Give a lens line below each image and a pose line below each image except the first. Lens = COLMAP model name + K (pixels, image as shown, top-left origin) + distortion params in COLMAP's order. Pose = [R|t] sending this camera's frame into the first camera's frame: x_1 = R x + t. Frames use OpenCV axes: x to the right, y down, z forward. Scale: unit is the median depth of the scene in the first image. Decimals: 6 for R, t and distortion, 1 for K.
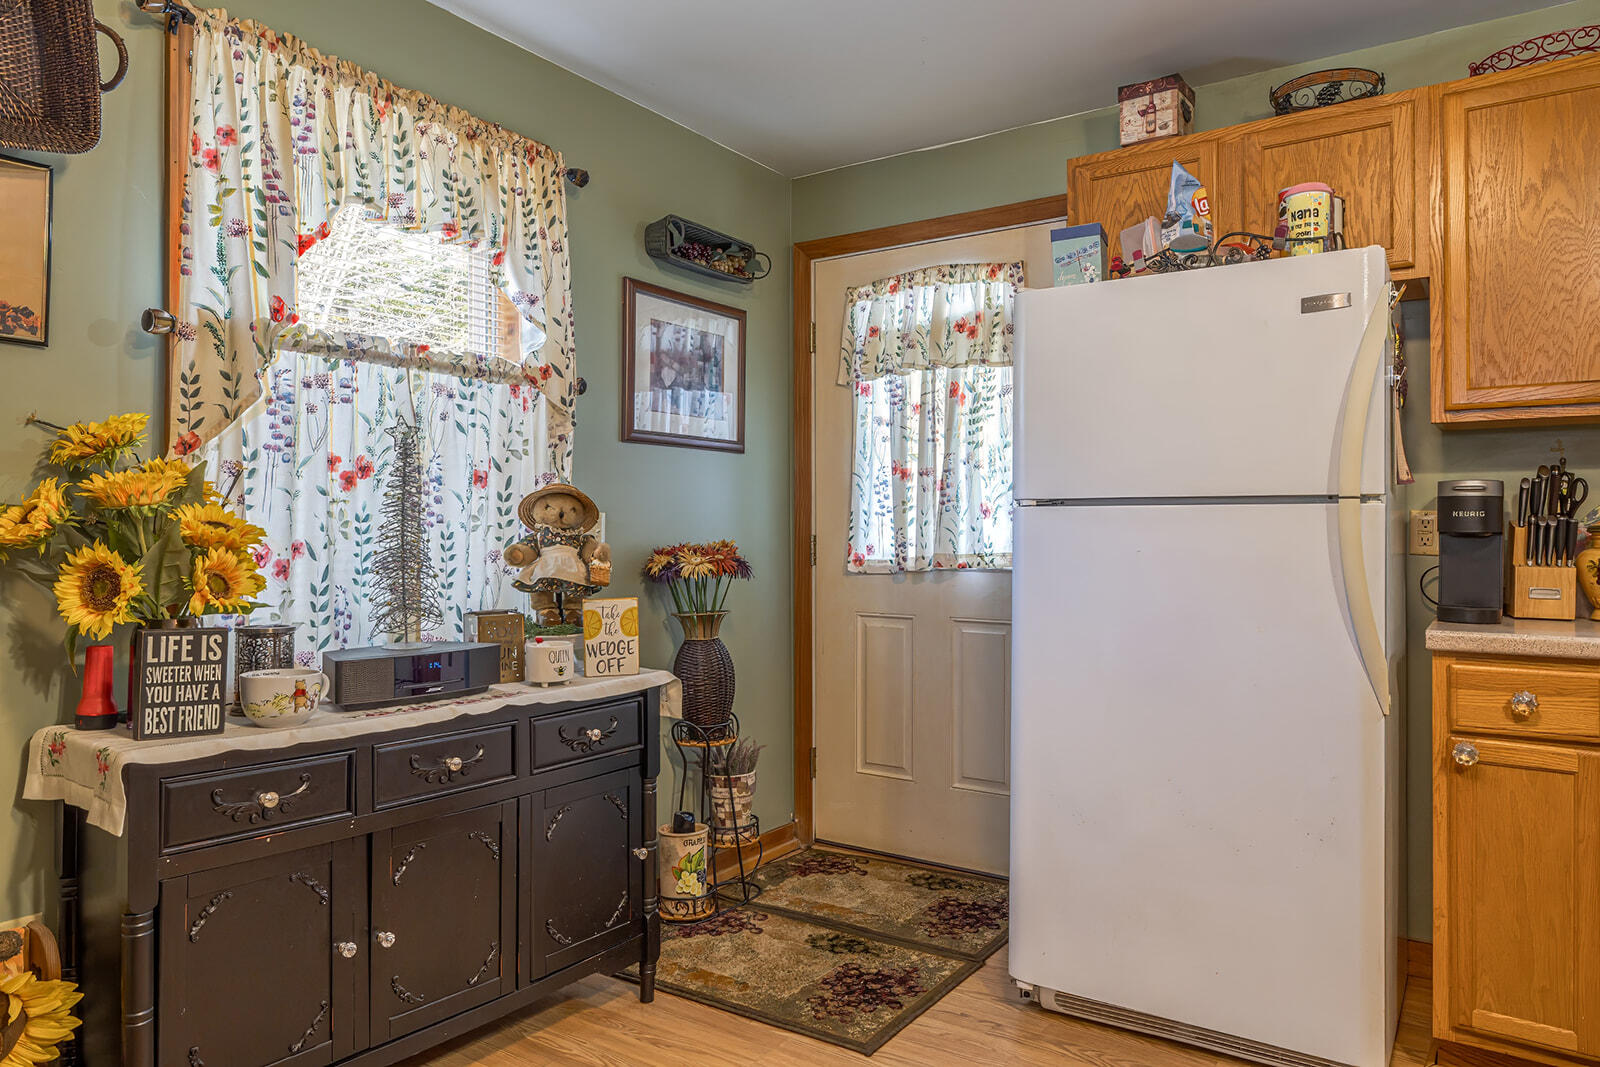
lens RADIAL K [[1067.3, 0, 800.1], [0, 1067.3, 534.4], [0, 0, 1]] dist [0.000508, -0.000649]
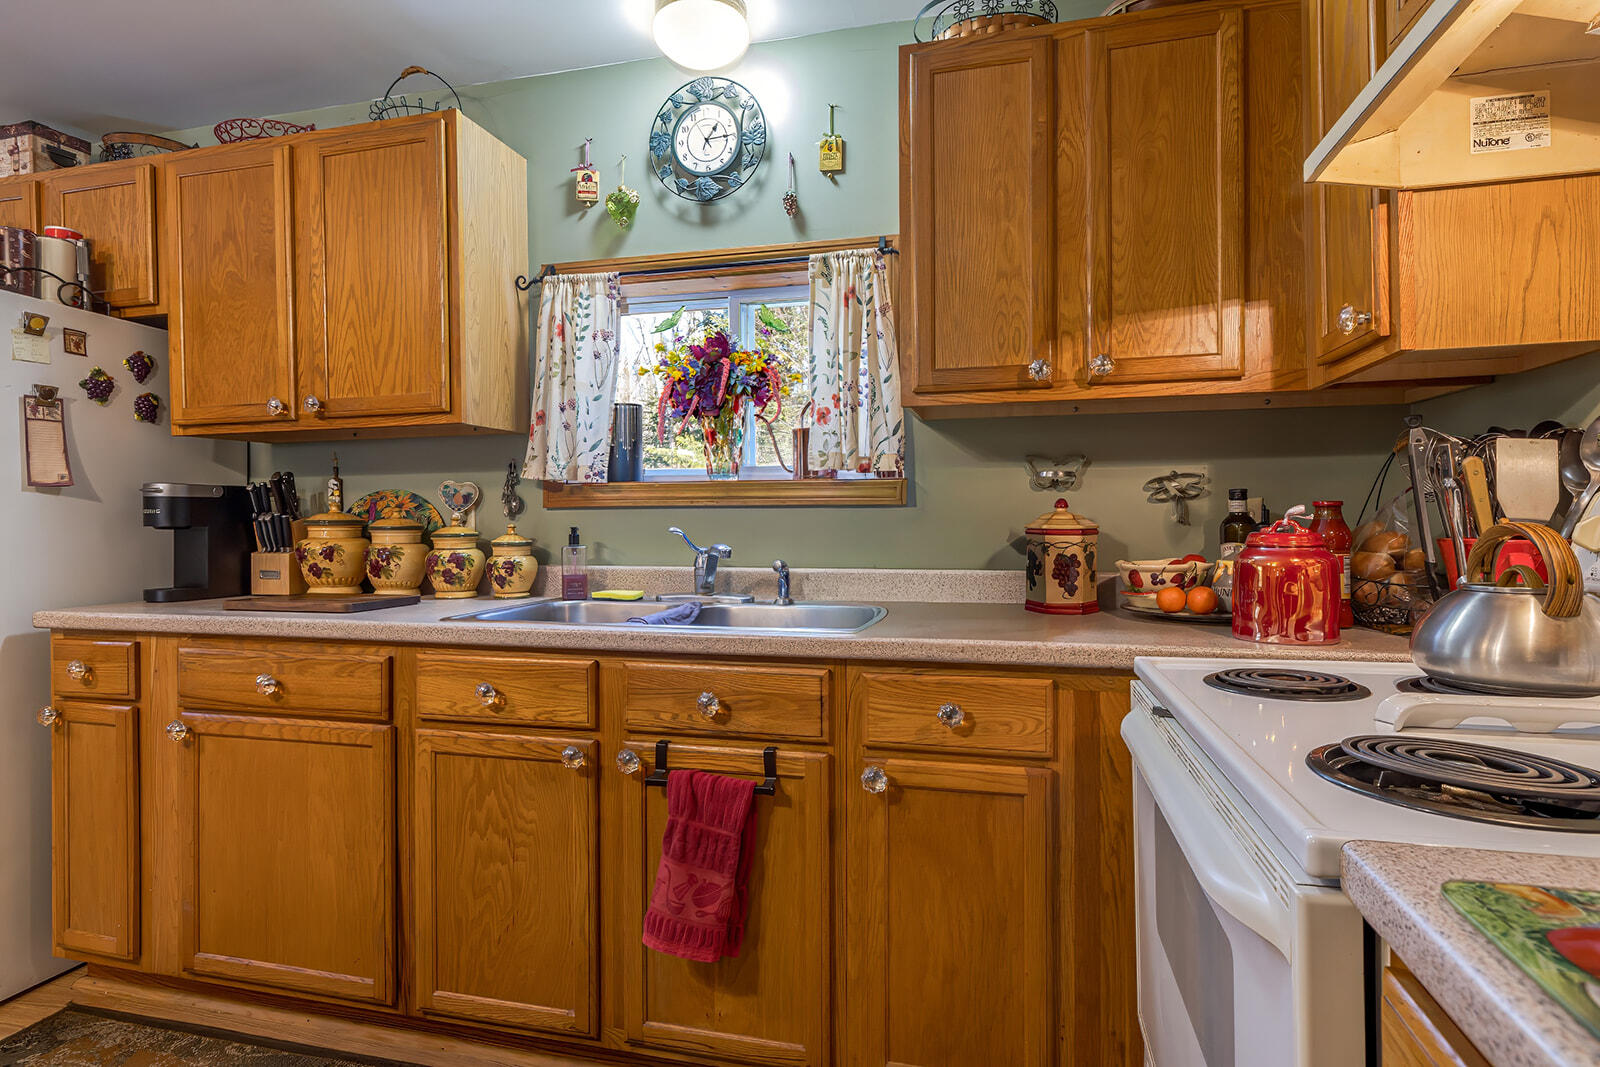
lens RADIAL K [[796.3, 0, 803.8], [0, 796.3, 529.1], [0, 0, 1]] dist [-0.002465, 0.000267]
pose [[0.937323, -0.004255, 0.348434, 0.923449], [0.001197, 0.999959, 0.008992, -0.005181], [-0.348458, -0.008011, 0.937290, -0.090442]]
